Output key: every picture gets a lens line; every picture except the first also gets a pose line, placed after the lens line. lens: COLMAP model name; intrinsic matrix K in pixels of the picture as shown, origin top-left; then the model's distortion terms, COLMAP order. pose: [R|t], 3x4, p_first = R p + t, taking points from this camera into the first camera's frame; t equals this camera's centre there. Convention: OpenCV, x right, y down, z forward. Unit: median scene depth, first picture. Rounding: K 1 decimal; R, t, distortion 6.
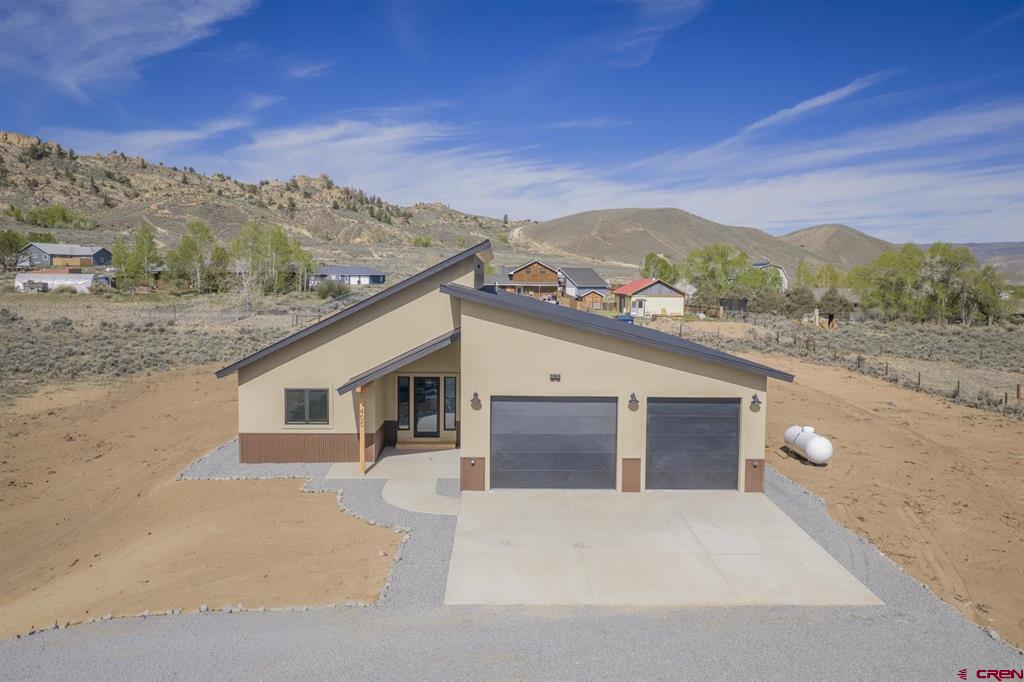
lens RADIAL K [[841.5, 0, 517.3], [0, 841.5, 336.8], [0, 0, 1]] dist [0.007946, -0.011743]
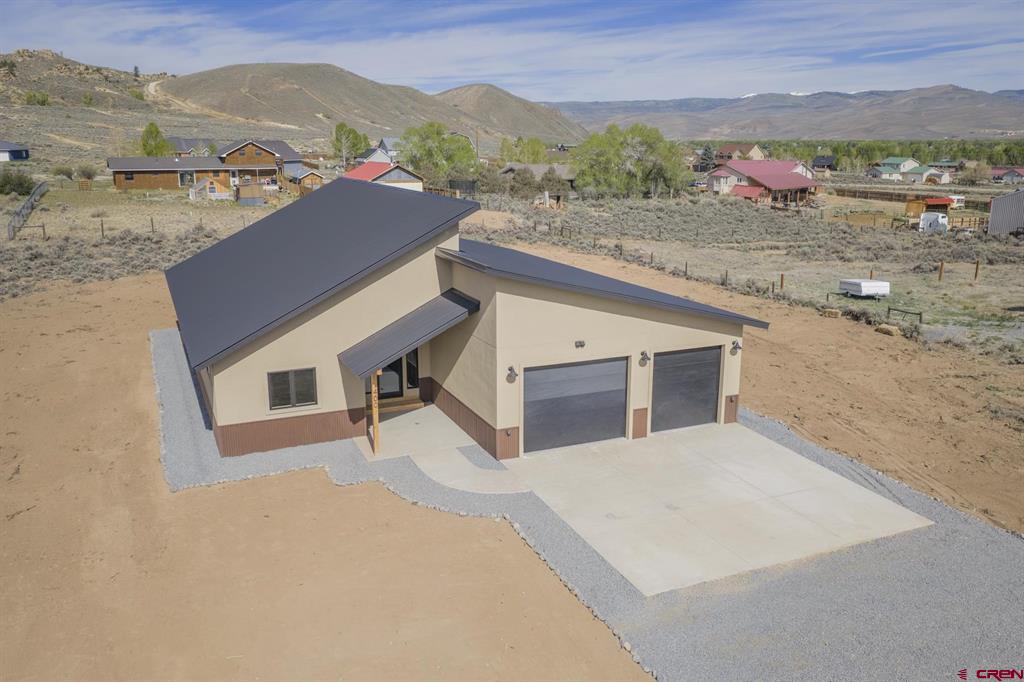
lens RADIAL K [[841.5, 0, 517.3], [0, 841.5, 336.8], [0, 0, 1]] dist [0.007946, -0.011743]
pose [[0.919996, -0.097278, 0.379664, -0.084513], [0.033915, 0.984834, 0.170153, -0.028238], [-0.390458, -0.143664, 0.909342, 0.015140]]
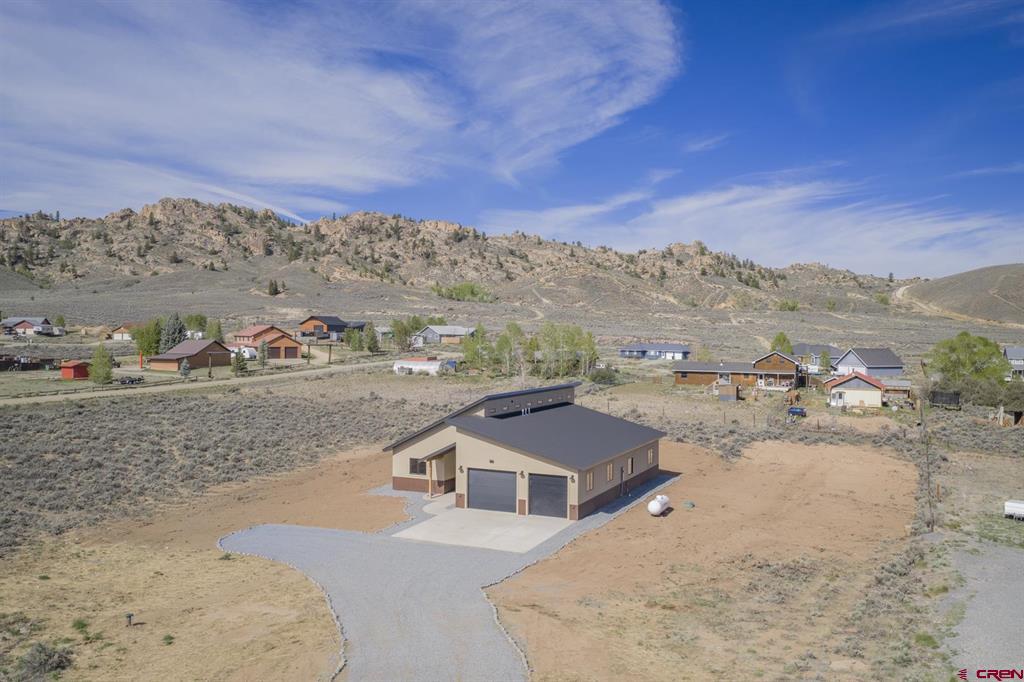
lens RADIAL K [[841.5, 0, 517.3], [0, 841.5, 336.8], [0, 0, 1]] dist [0.007946, -0.011743]
pose [[0.898976, 0.000187, -0.437997, 0.222575], [-0.030254, 0.997638, -0.061669, -0.030300], [0.436951, 0.068690, 0.896859, -0.211257]]
